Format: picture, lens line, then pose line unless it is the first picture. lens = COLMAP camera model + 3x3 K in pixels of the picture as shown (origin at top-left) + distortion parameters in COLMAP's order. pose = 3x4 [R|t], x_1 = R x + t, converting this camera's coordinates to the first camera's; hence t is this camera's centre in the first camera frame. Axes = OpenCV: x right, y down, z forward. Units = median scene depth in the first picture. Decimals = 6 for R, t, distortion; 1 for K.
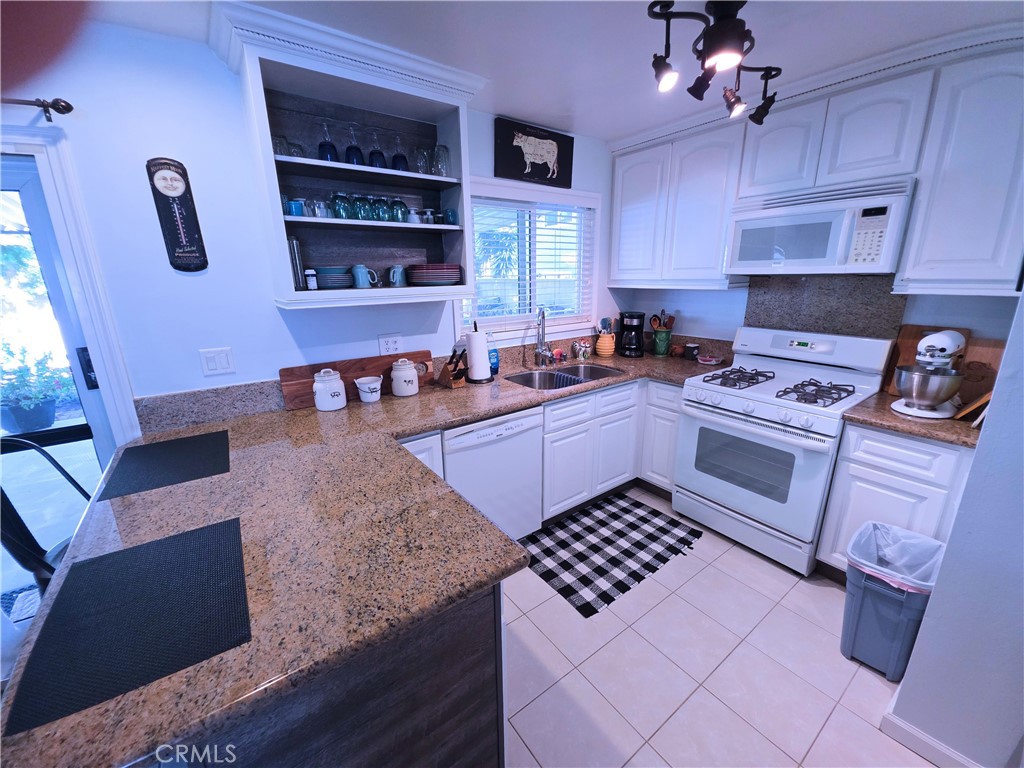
lens RADIAL K [[408.2, 0, 510.7], [0, 408.2, 388.0], [0, 0, 1]] dist [-0.001259, -0.003826]
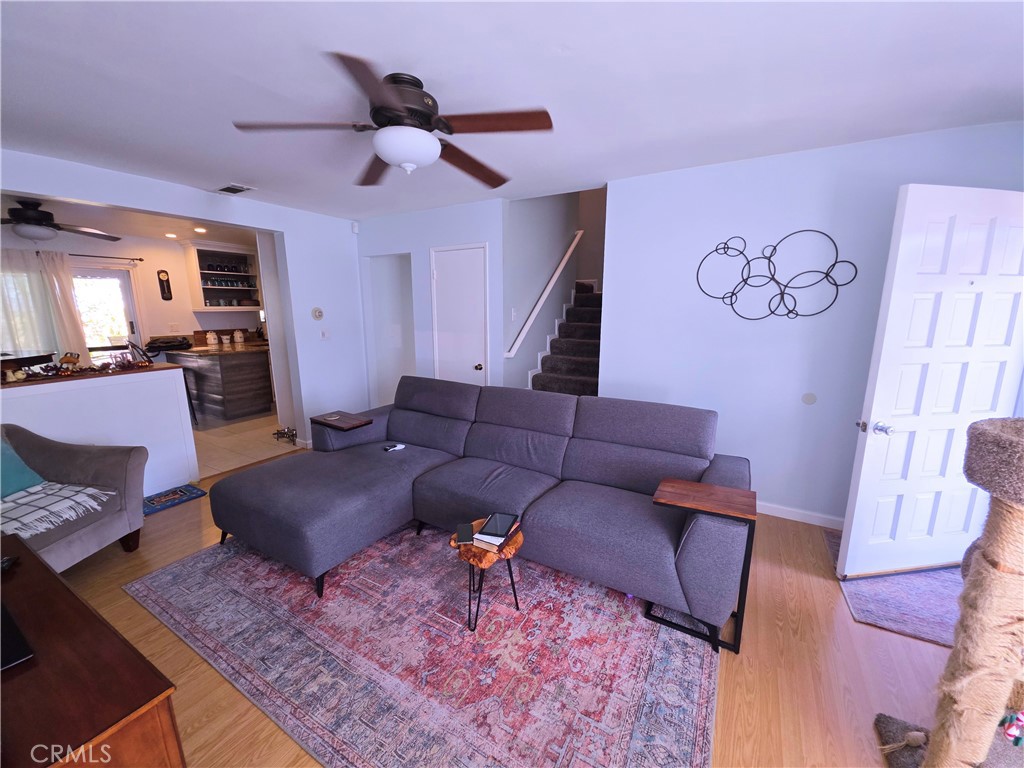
lens RADIAL K [[408.2, 0, 511.2], [0, 408.2, 390.9], [0, 0, 1]] dist [-0.001259, -0.003826]
pose [[0.914238, -0.066526, 0.399679, 0.379427], [0.095747, 0.993963, -0.053569, 0.788420], [-0.393702, 0.087243, 0.915089, -2.714315]]
